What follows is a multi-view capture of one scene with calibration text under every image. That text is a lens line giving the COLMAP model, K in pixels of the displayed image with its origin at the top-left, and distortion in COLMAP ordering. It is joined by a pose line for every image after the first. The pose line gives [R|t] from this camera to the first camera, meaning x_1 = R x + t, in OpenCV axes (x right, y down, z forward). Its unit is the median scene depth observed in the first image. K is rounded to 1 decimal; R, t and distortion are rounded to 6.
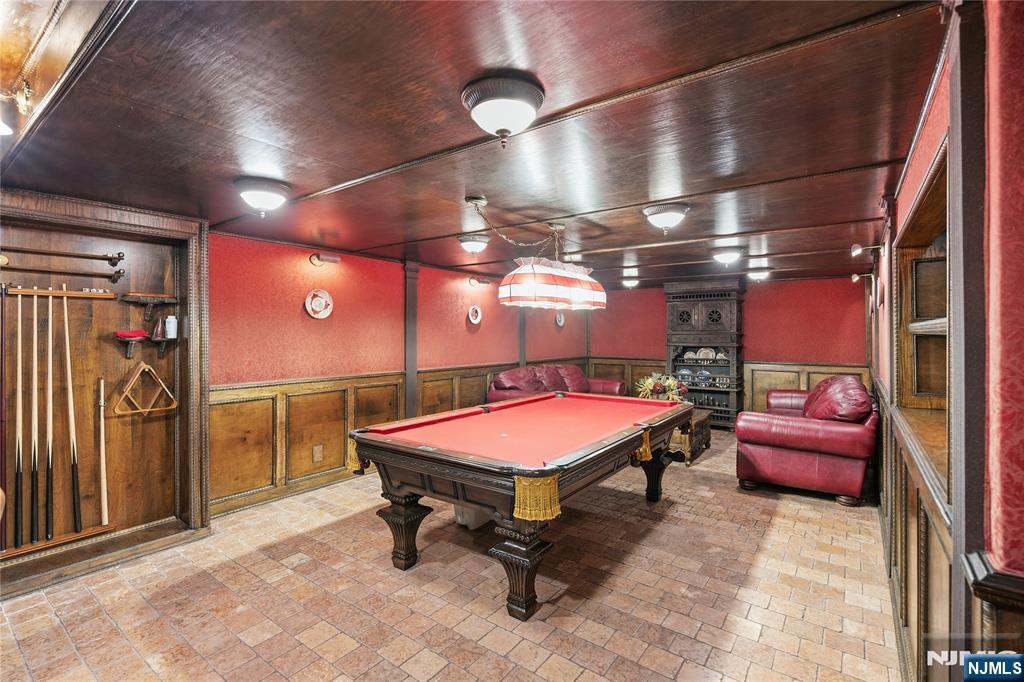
lens RADIAL K [[465.3, 0, 509.9], [0, 465.3, 333.8], [0, 0, 1]] dist [-0.002499, -0.000553]
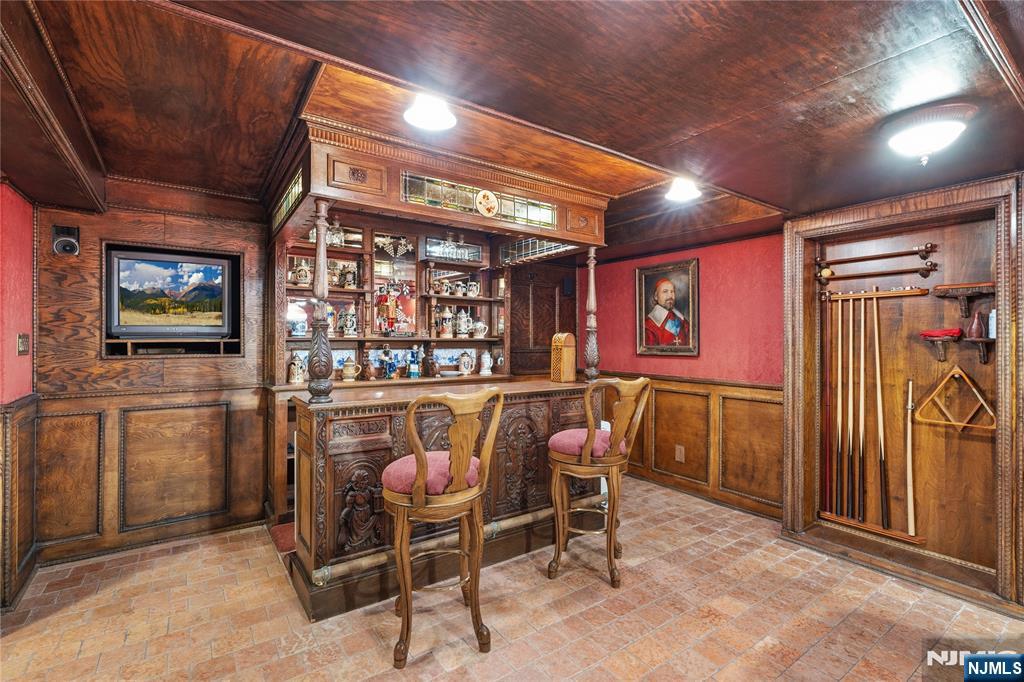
lens RADIAL K [[465.3, 0, 510.6], [0, 465.3, 339.0], [0, 0, 1]] dist [-0.002499, -0.000553]
pose [[-0.316963, 0.001989, -0.948436, 0.280345], [-0.004530, 0.999983, 0.003611, 0.012274], [0.948427, 0.005441, -0.316949, 0.522239]]
